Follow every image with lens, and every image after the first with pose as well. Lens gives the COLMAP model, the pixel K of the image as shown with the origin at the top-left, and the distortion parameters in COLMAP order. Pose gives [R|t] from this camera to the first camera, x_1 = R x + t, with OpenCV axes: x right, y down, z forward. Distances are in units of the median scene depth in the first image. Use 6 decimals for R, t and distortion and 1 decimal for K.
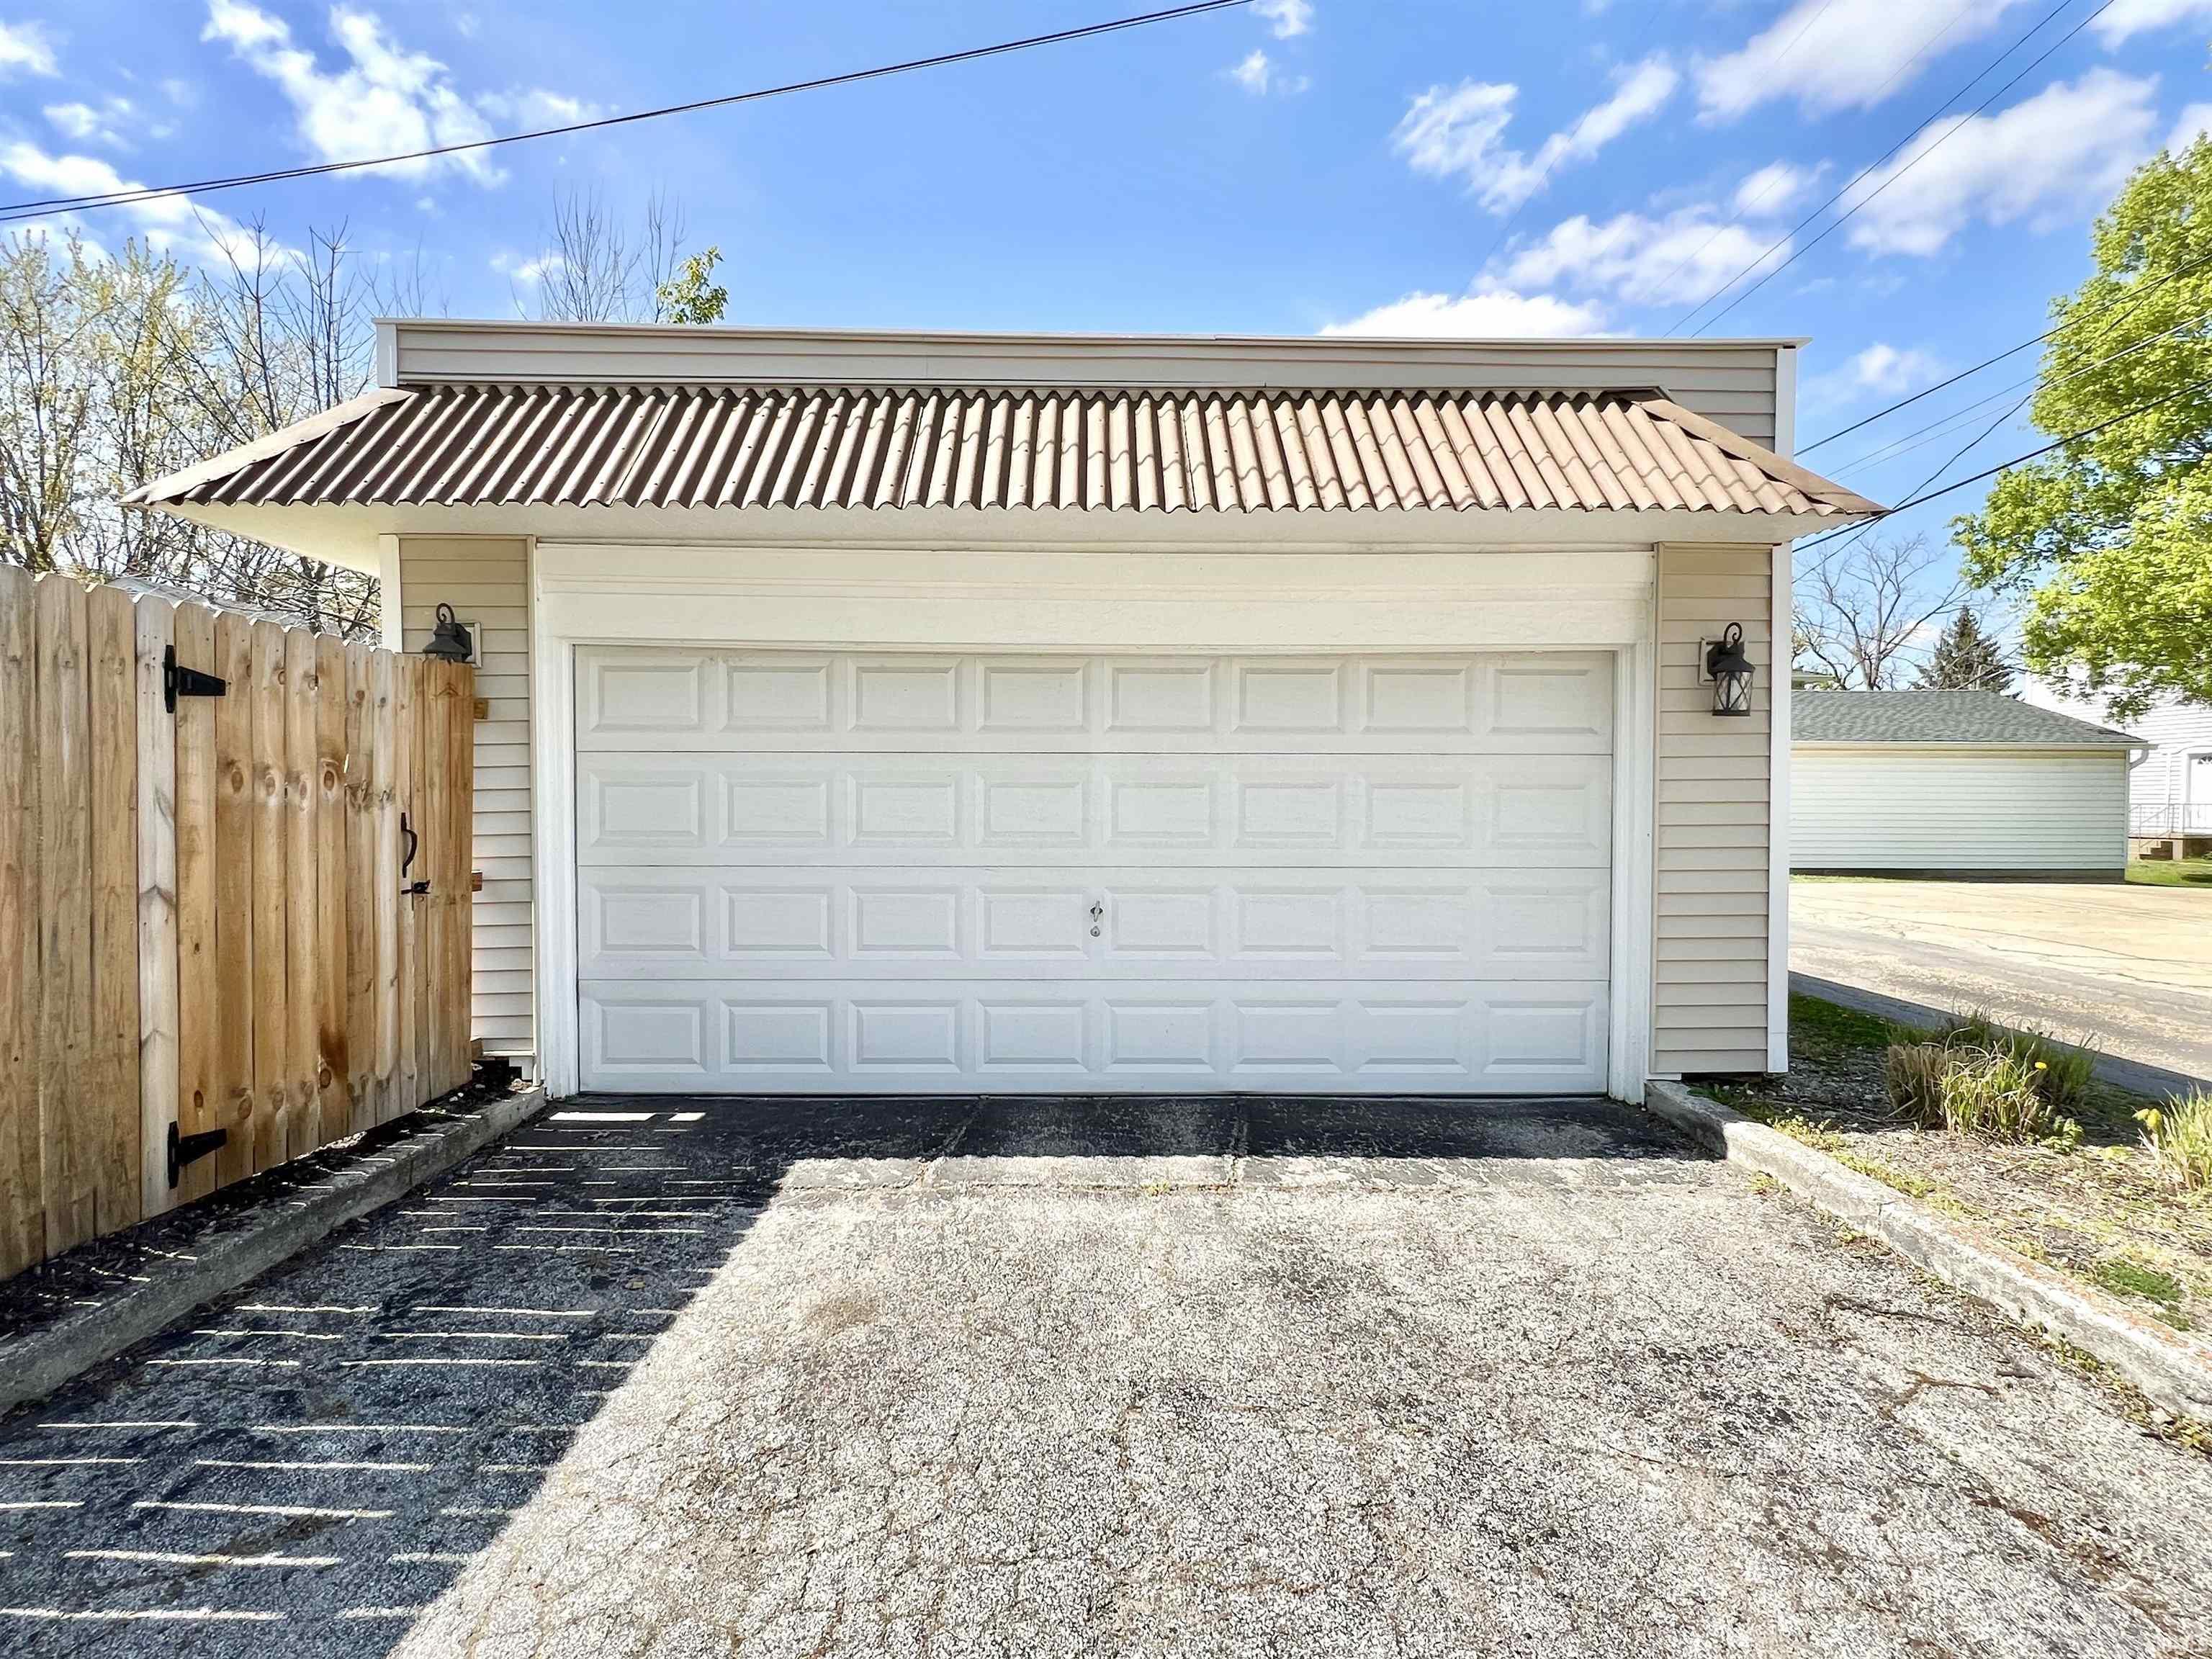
lens RADIAL K [[1122.5, 0, 1111.7], [0, 1122.5, 826.0], [0, 0, 1]] dist [-0.006385, 0.002087]
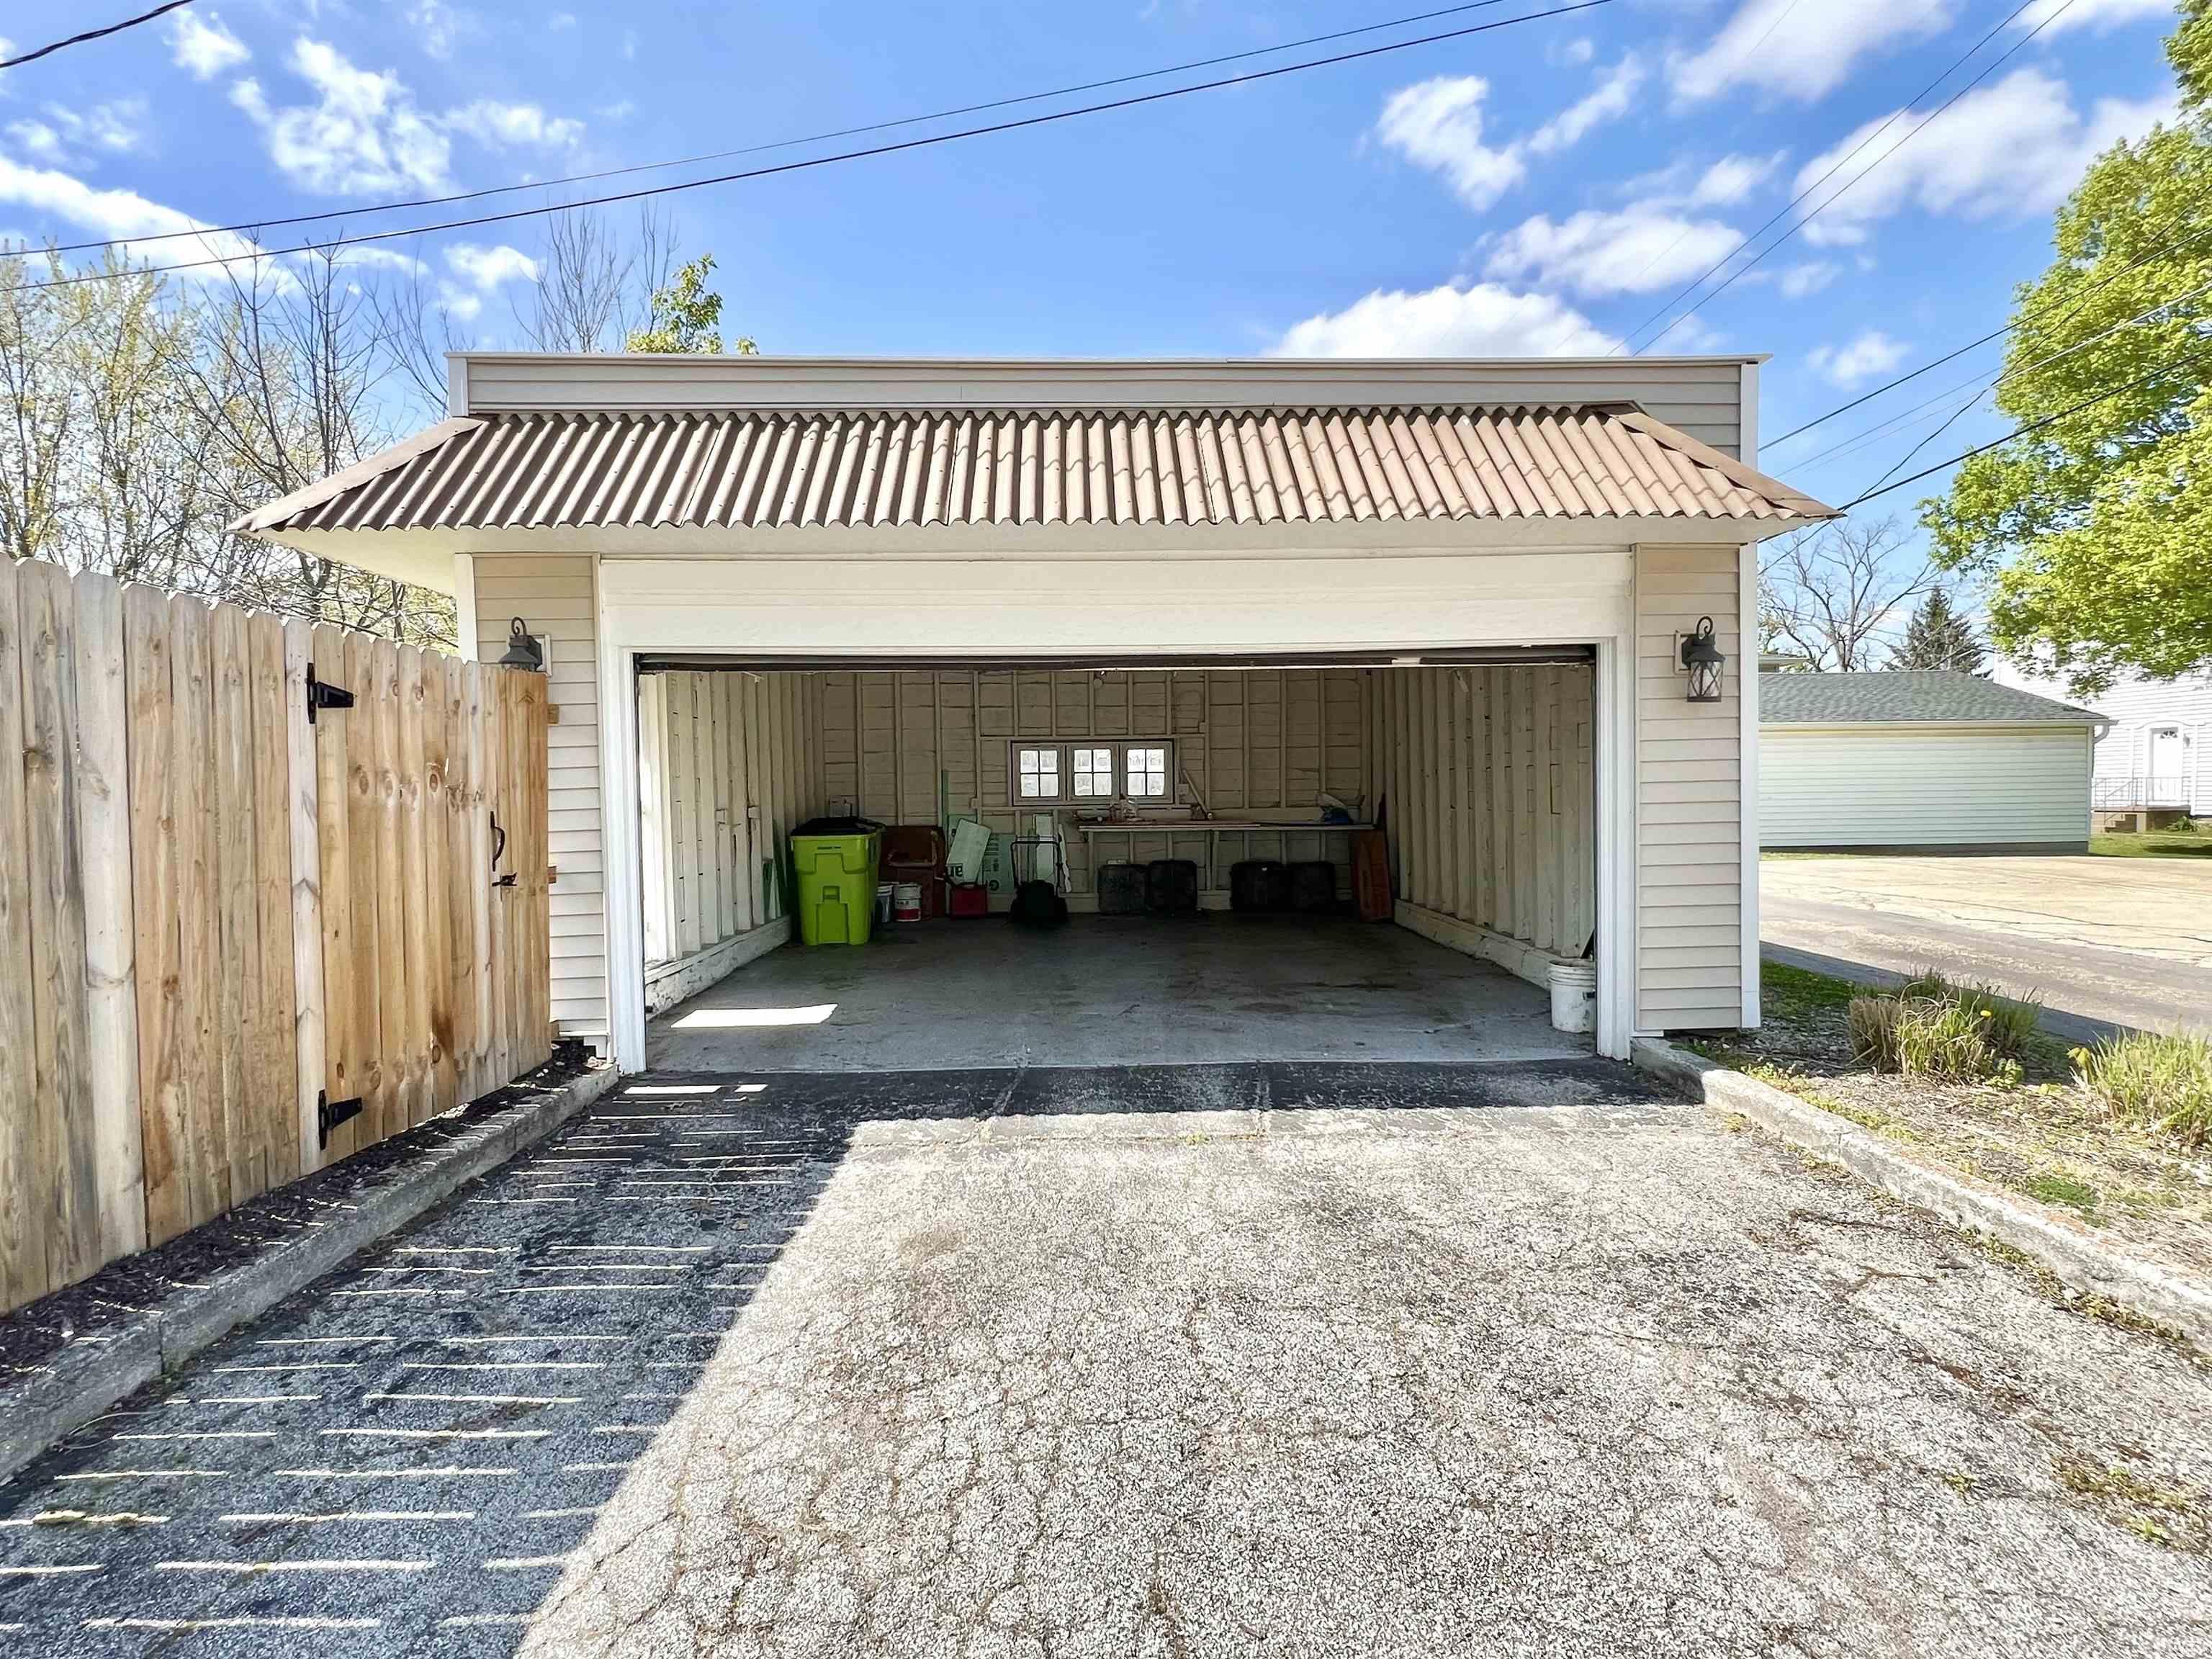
lens RADIAL K [[1122.5, 0, 1109.5], [0, 1122.5, 825.8], [0, 0, 1]] dist [-0.006385, 0.002087]
pose [[0.999763, -0.017743, 0.012632, -0.048574], [0.017657, 0.999820, 0.006917, 0.005414], [-0.012752, -0.006692, 0.999896, -0.097861]]
